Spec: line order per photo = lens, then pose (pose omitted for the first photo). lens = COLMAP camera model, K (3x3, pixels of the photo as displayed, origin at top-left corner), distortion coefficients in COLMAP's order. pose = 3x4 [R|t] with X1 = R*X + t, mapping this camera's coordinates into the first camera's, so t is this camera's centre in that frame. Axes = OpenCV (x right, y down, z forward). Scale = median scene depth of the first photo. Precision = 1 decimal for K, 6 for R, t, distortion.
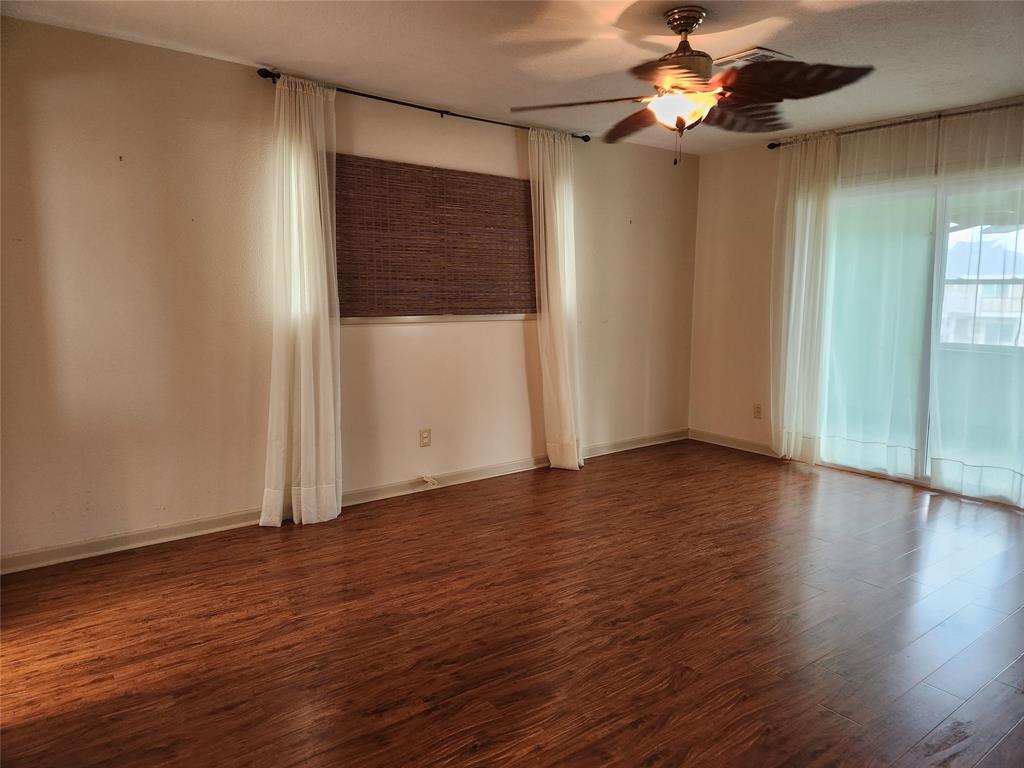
lens RADIAL K [[681.6, 0, 517.8], [0, 681.6, 379.8], [0, 0, 1]] dist [0.046854, -0.036335]
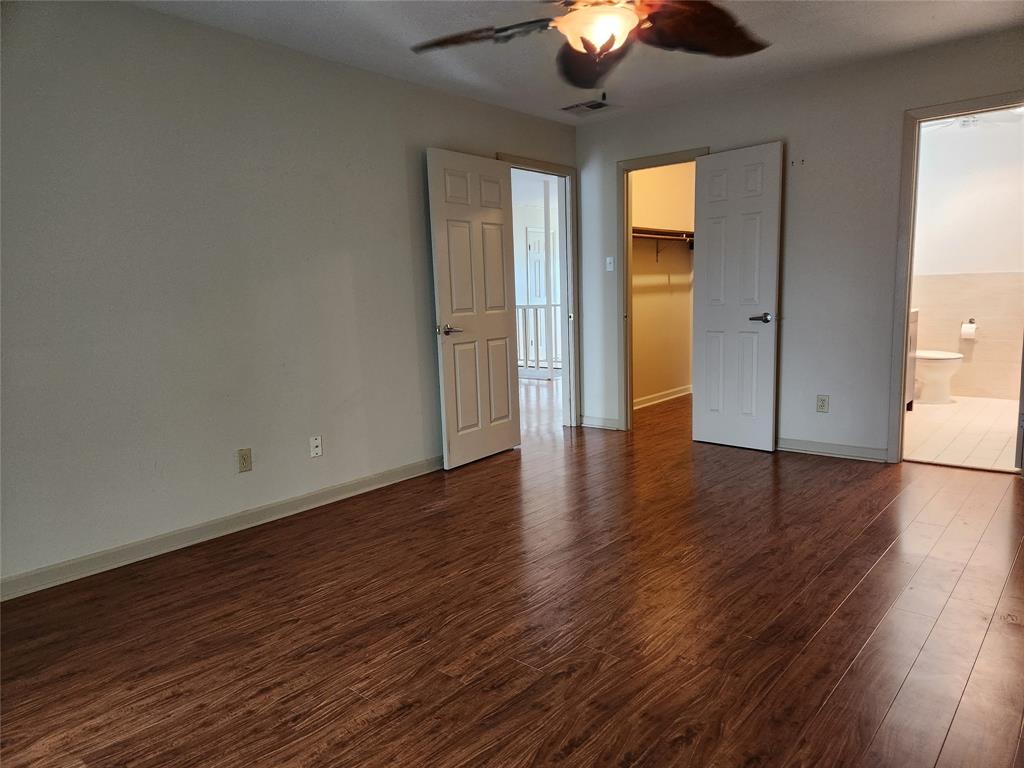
lens RADIAL K [[681.6, 0, 511.6], [0, 681.6, 383.2], [0, 0, 1]] dist [0.046854, -0.036335]
pose [[-0.978758, 0.057830, -0.196691, 0.370849], [0.004299, 0.964970, 0.262325, -0.139400], [0.204972, 0.255907, -0.944721, 1.321540]]
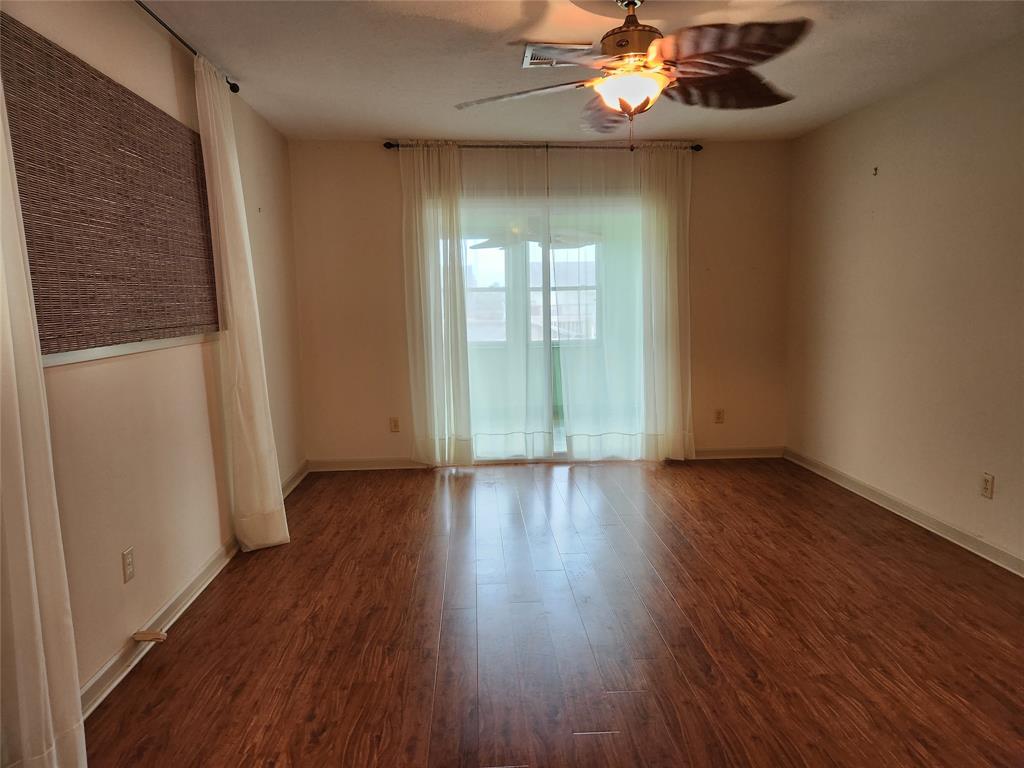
lens RADIAL K [[681.6, 0, 507.0], [0, 681.6, 366.3], [0, 0, 1]] dist [0.046854, -0.036335]
pose [[0.558845, -0.093930, 0.823935, -0.444586], [0.124959, 0.991758, 0.028307, -0.055572], [-0.819803, 0.087139, 0.565977, 0.454638]]
